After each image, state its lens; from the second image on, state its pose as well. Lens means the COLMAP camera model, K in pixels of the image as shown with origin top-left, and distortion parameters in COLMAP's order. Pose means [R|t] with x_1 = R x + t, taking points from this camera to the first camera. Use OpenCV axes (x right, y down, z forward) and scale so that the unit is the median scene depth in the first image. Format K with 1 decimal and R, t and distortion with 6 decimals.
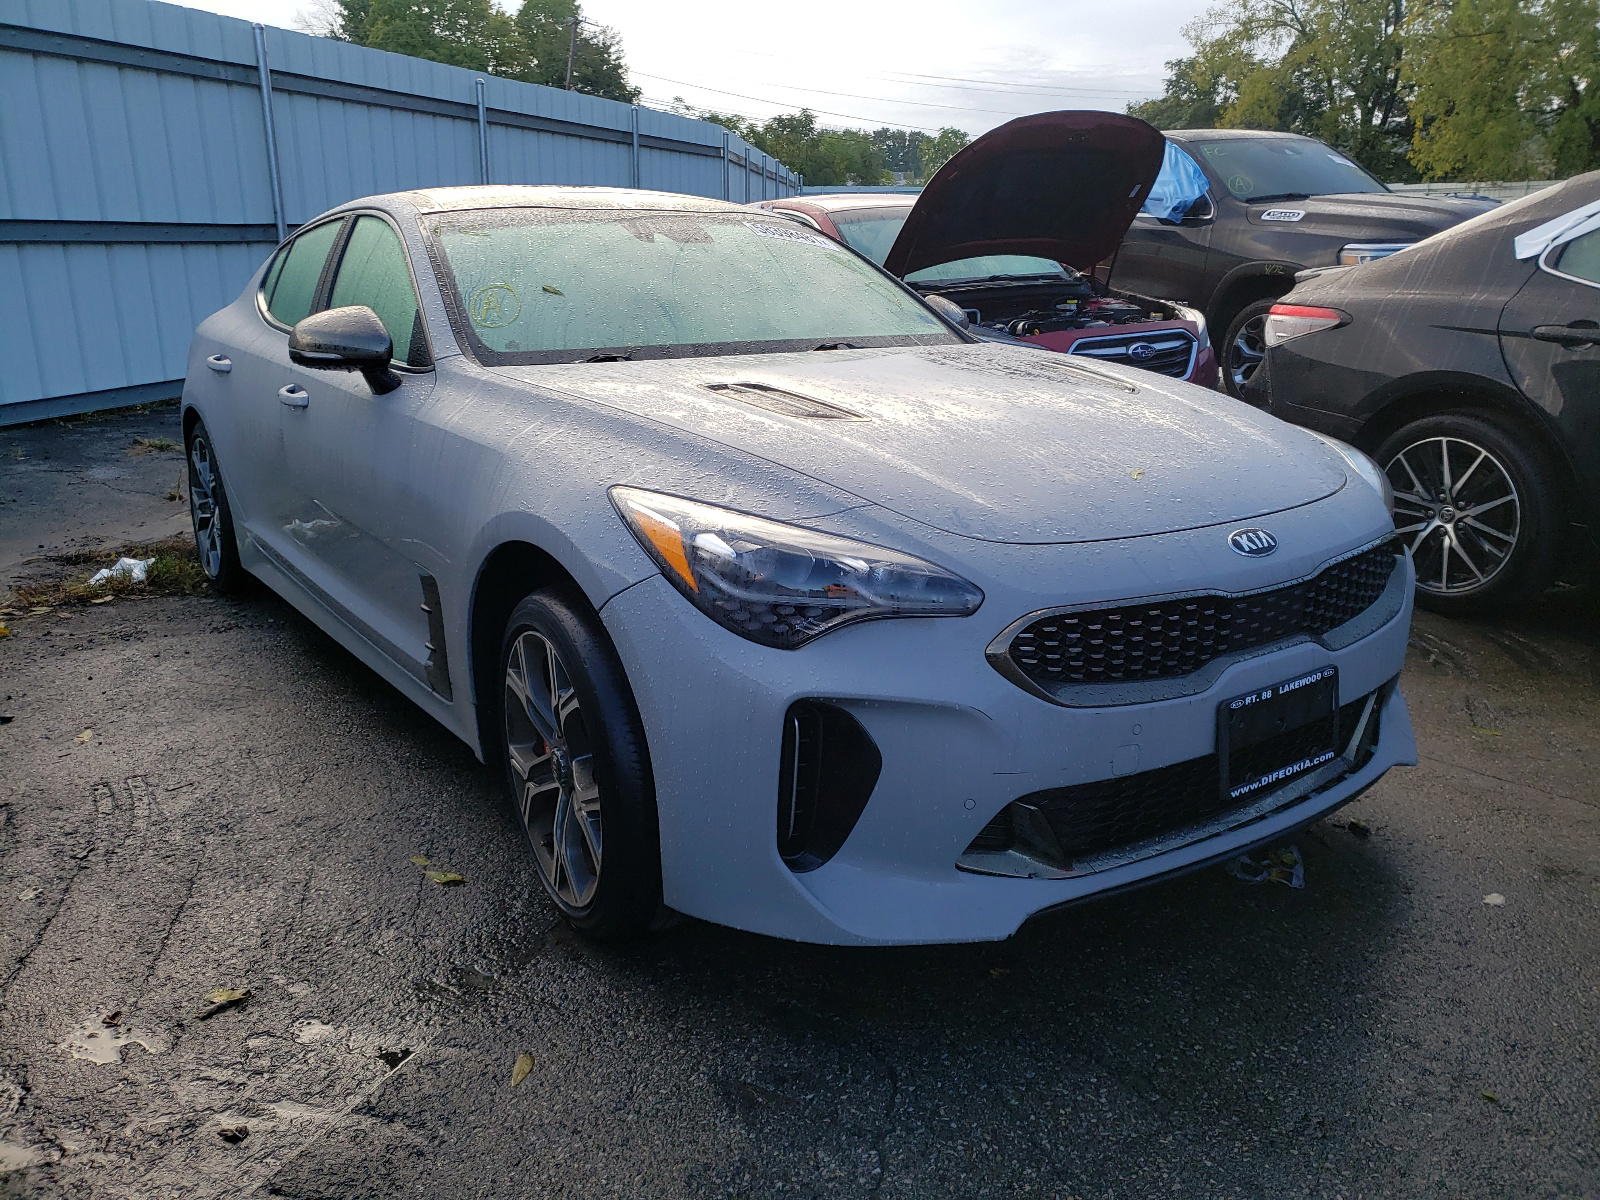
lens RADIAL K [[1217.2, 0, 795.8], [0, 1217.2, 599.8], [0, 0, 1]] dist [0.002528, 0.004713]
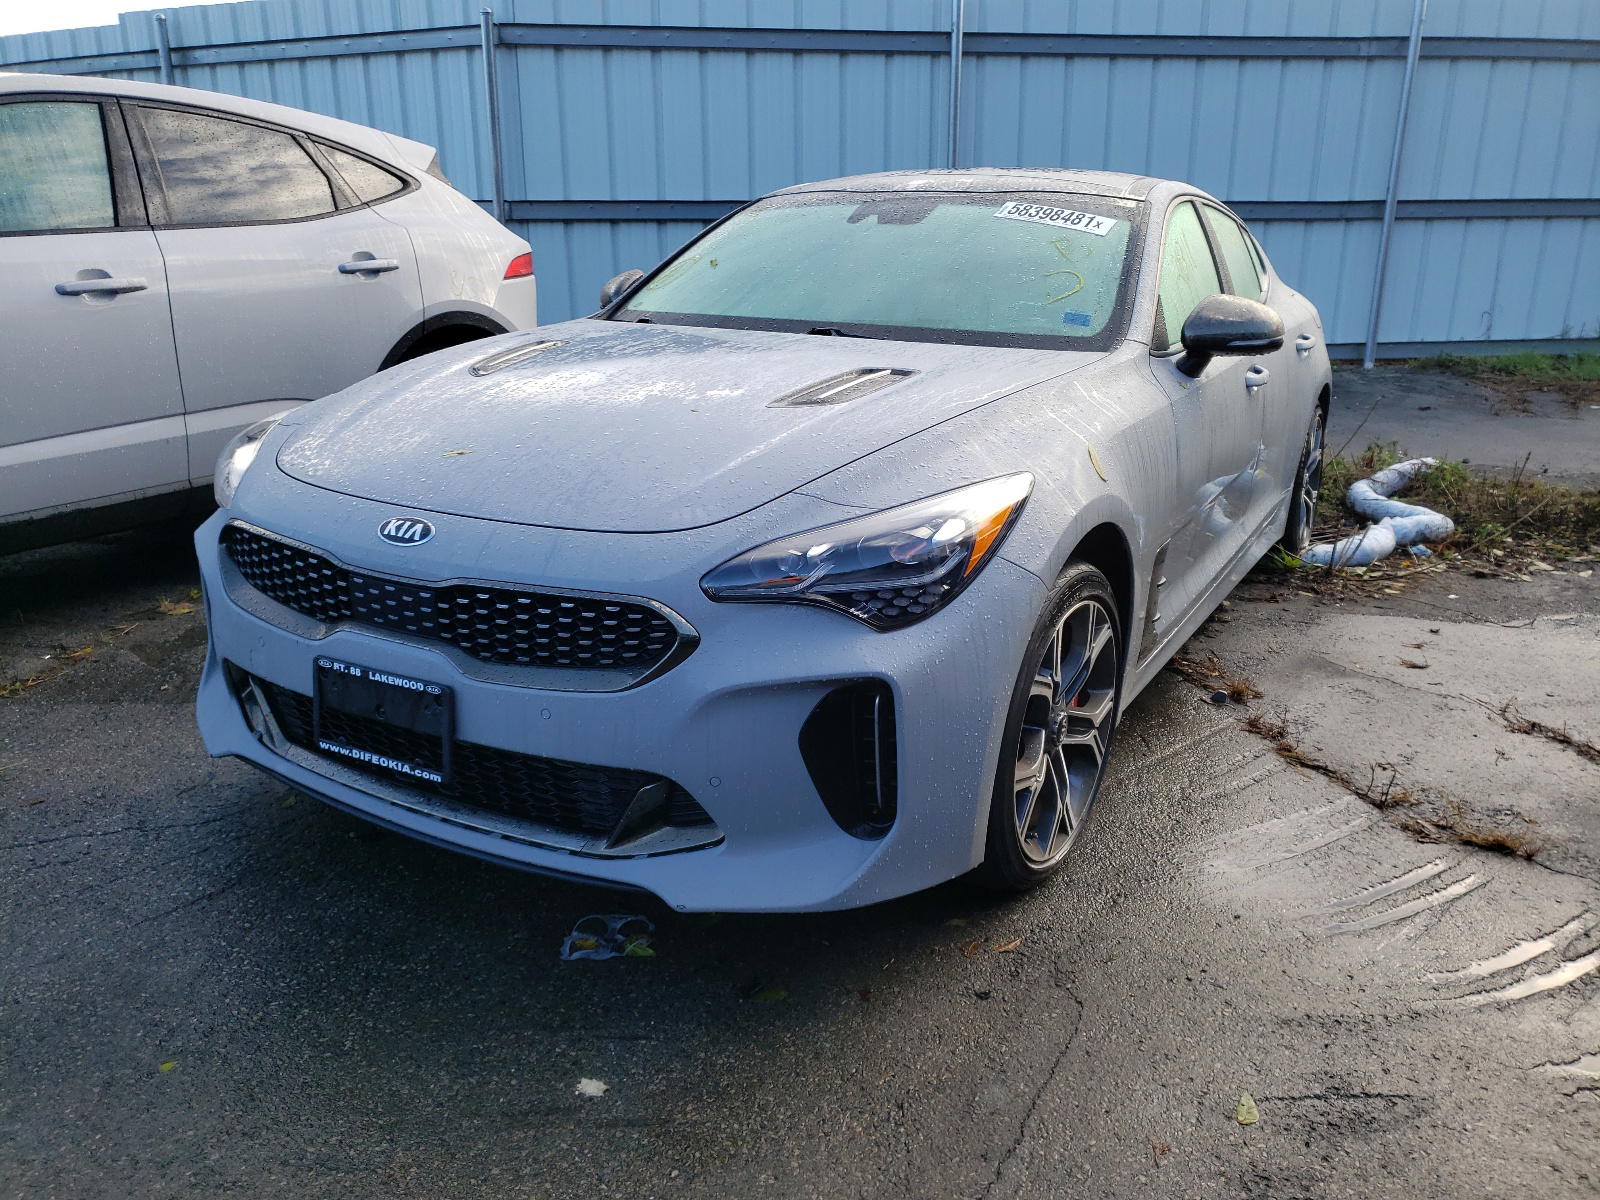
lens RADIAL K [[1217.2, 0, 794.4], [0, 1217.2, 599.9], [0, 0, 1]] dist [0.002528, 0.004713]
pose [[0.411893, 0.265514, -0.871692, 1.344734], [-0.248114, 0.953143, 0.173084, -0.236953], [0.876803, 0.144987, 0.458471, 0.796349]]
